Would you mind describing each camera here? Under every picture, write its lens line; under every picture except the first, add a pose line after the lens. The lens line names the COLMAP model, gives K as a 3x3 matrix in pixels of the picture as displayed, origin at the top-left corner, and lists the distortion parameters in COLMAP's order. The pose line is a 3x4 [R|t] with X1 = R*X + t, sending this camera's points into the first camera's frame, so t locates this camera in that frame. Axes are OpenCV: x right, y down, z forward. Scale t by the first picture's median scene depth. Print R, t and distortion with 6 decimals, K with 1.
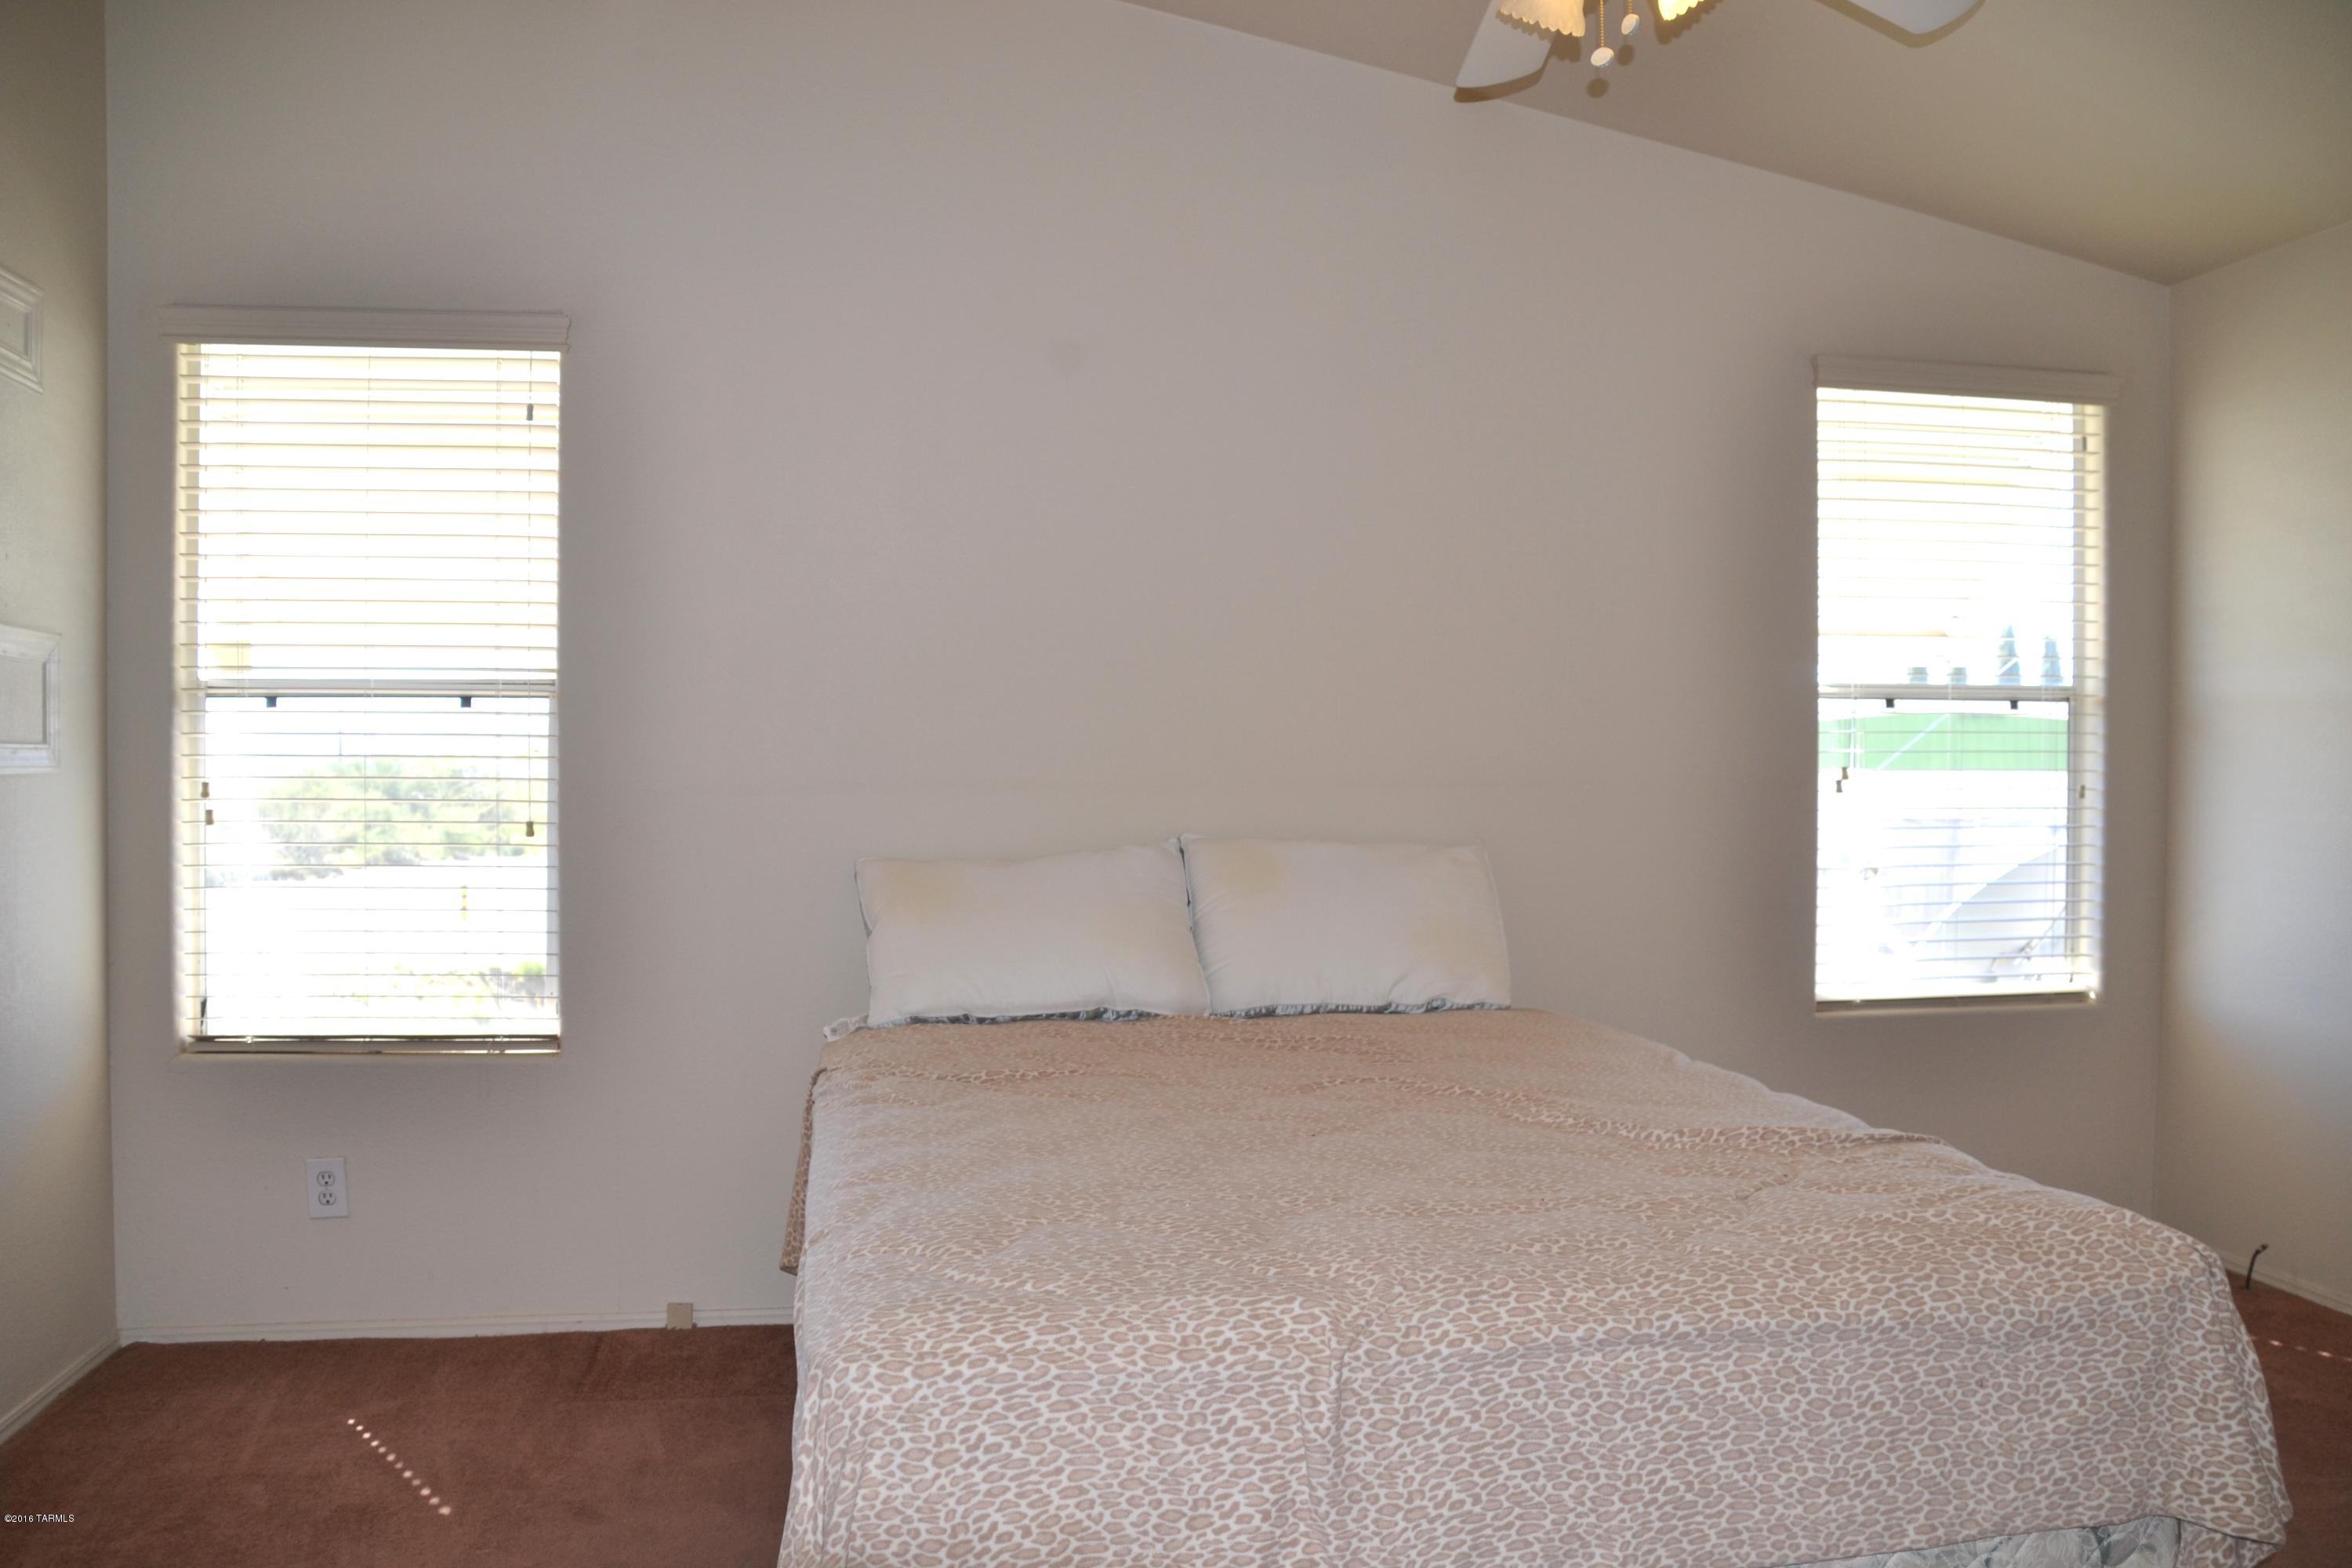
lens RADIAL K [[1950.8, 0, 1184.3], [0, 1950.8, 786.3], [0, 0, 1]] dist [-0.006780, -0.004095]
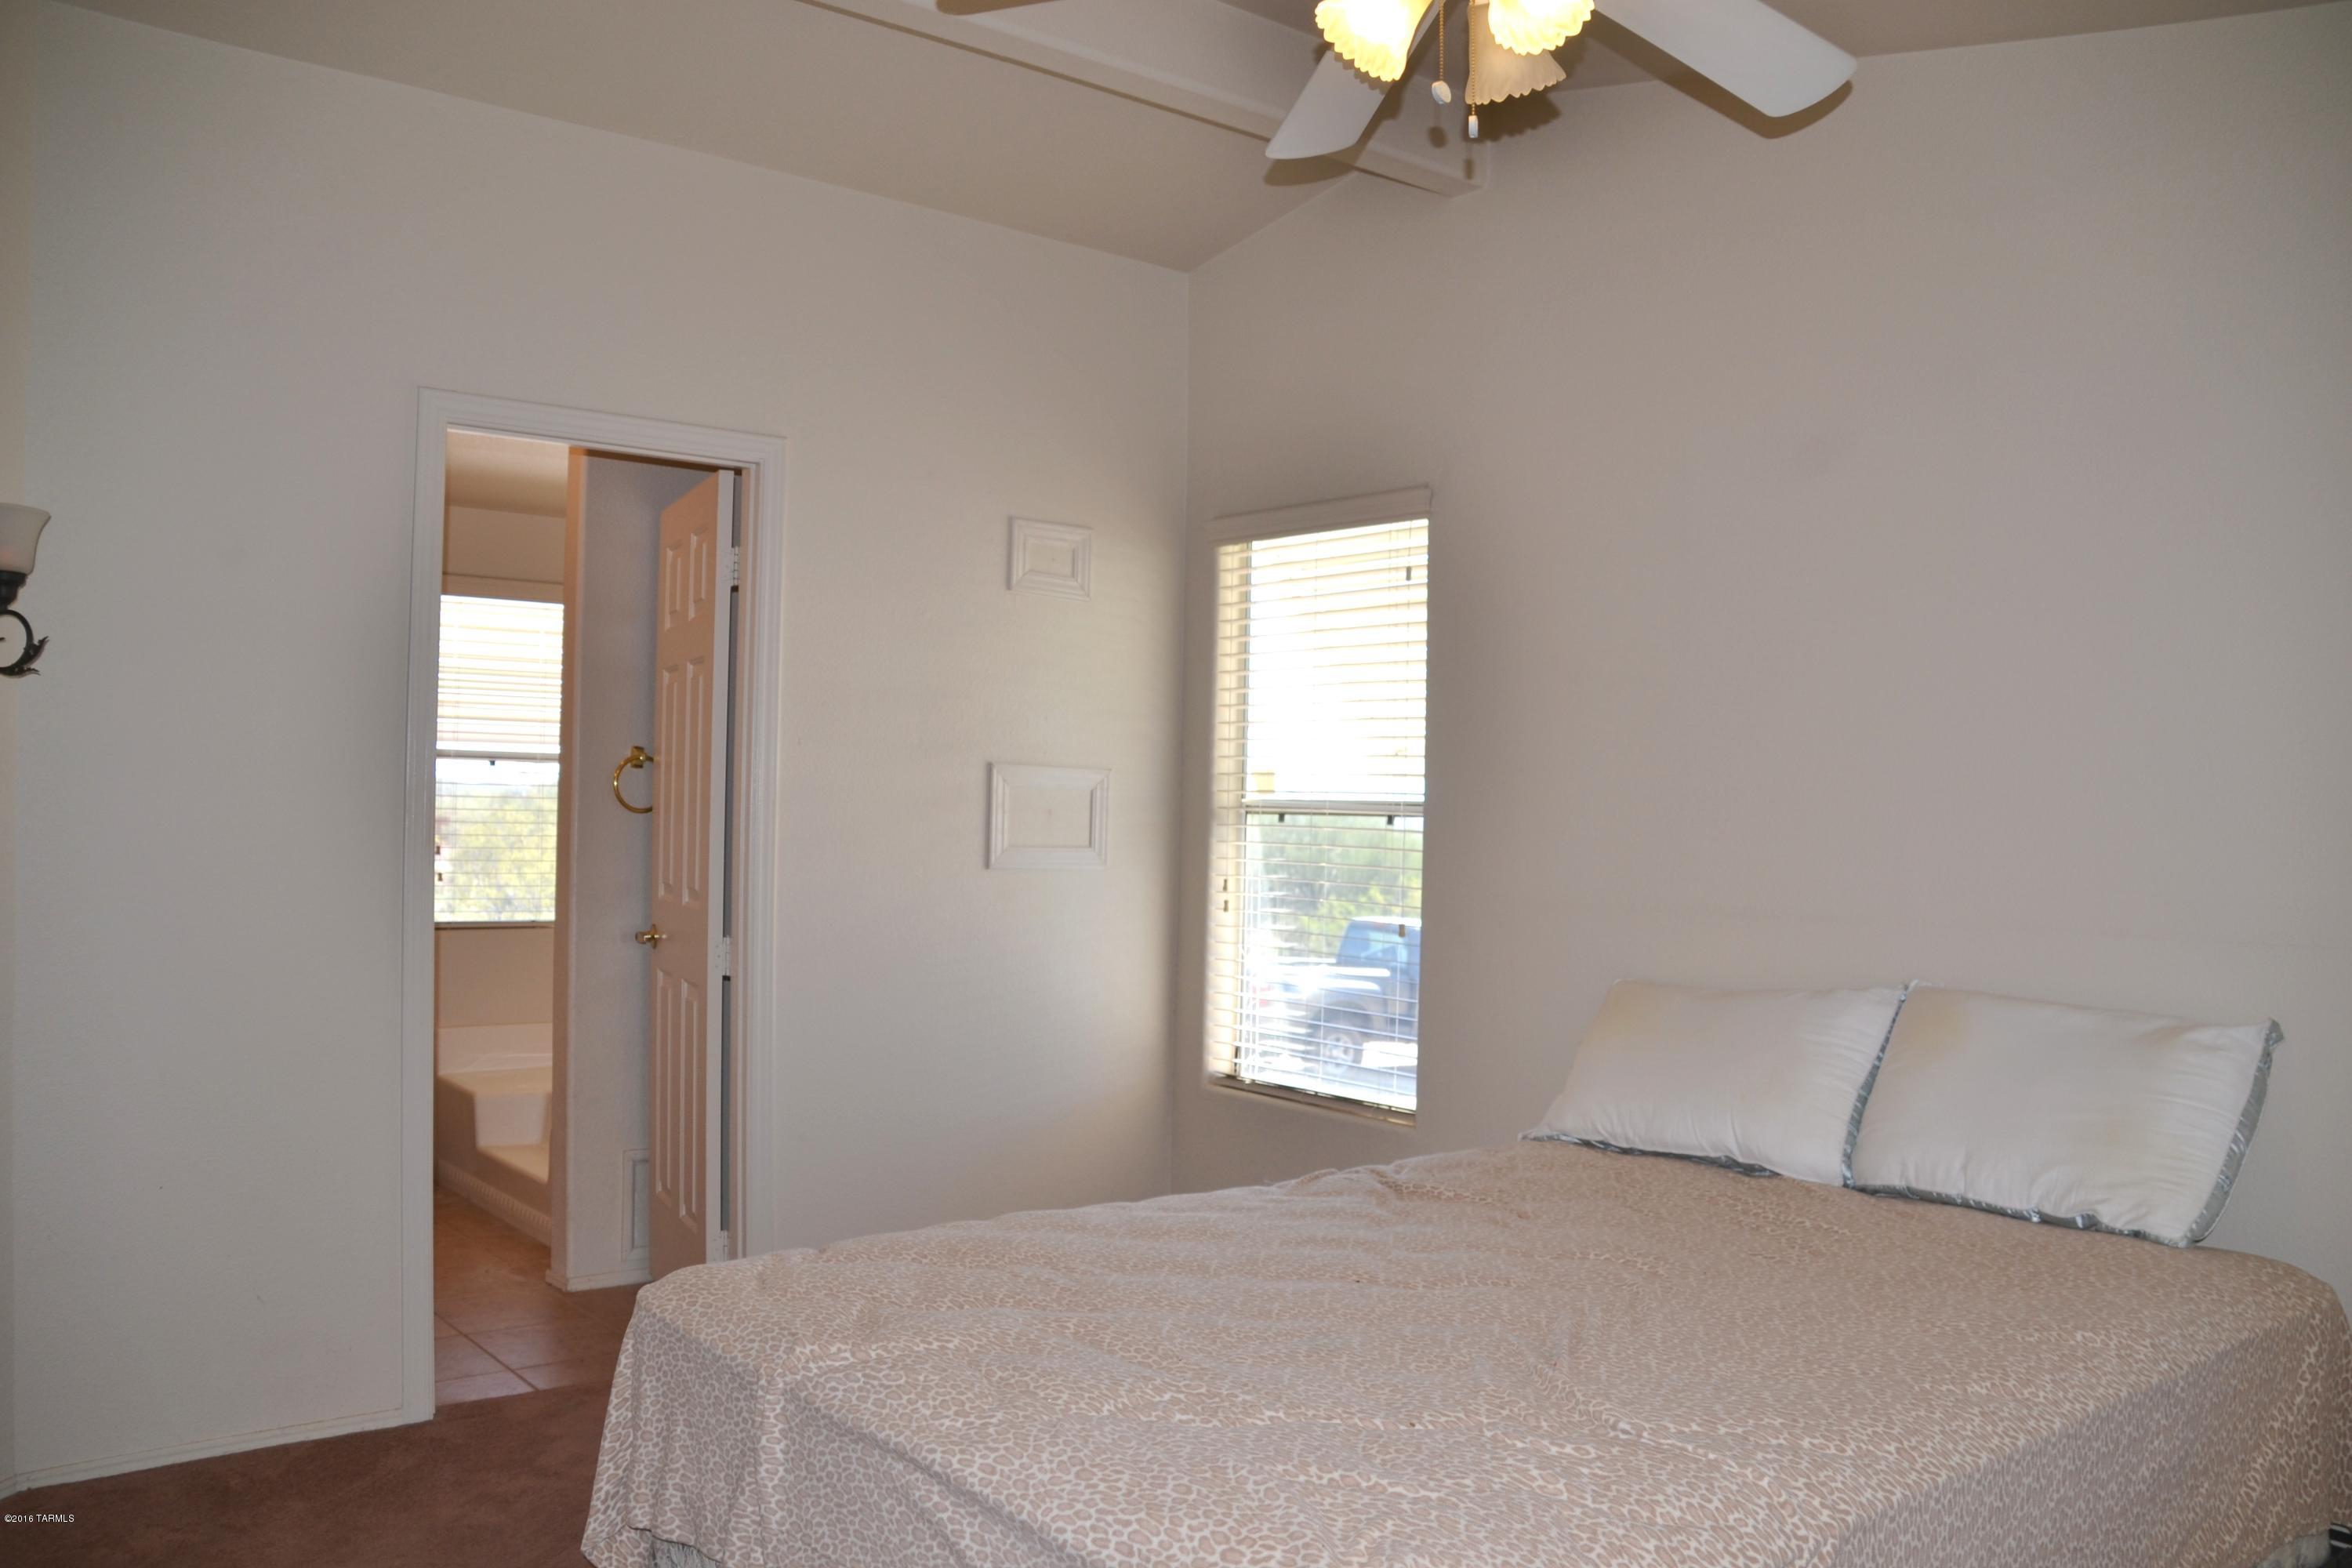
lens RADIAL K [[1950.8, 0, 1184.3], [0, 1950.8, 786.3], [0, 0, 1]] dist [-0.006780, -0.004095]
pose [[0.527620, -0.001780, -0.849479, 0.586599], [-0.042059, 0.998717, -0.028217, -0.025670], [0.848439, 0.050616, 0.526868, 0.275076]]
